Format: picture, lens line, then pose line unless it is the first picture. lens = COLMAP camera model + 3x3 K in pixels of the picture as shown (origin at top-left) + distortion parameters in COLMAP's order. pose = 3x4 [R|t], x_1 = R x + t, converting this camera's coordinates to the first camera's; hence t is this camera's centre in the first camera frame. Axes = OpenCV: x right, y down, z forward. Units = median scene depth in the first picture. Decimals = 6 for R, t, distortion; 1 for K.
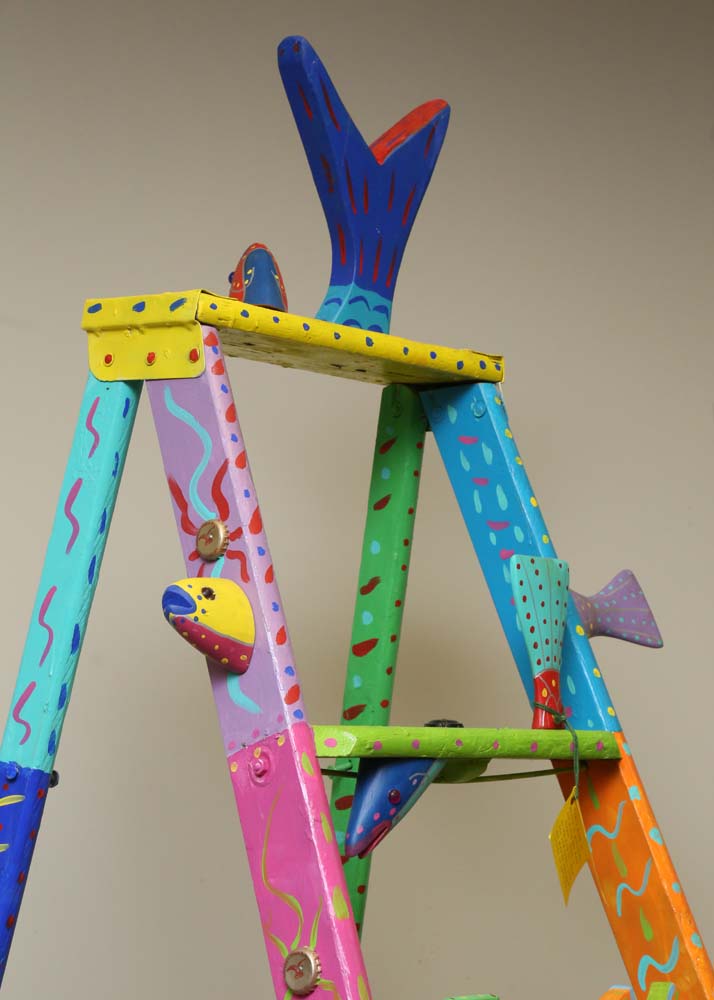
lens RADIAL K [[2119.4, 0, 360.0], [0, 2119.4, 500.9], [0, 0, 1]] dist [0.279207, 0.087122]
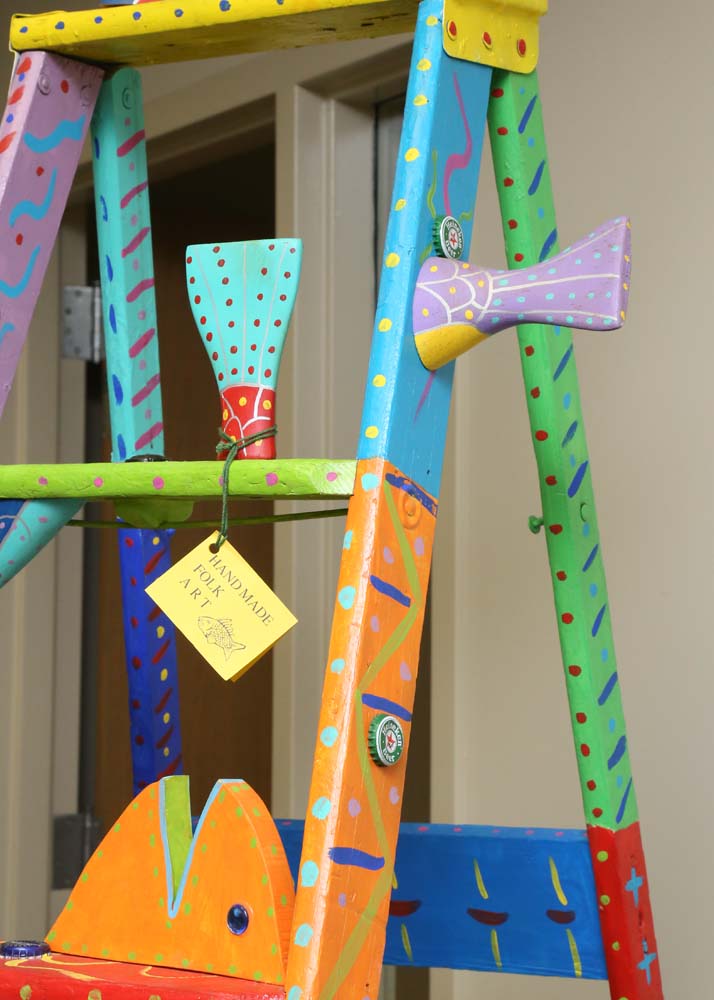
lens RADIAL K [[2290.5, 0, 387.4], [0, 2290.5, 500.9], [0, 0, 1]] dist [0.244249, 0.333980]
pose [[0.211068, -0.021942, -0.977225, 0.932325], [0.113729, 0.993509, 0.002256, 0.127088], [0.970833, -0.111615, 0.212193, 0.876808]]
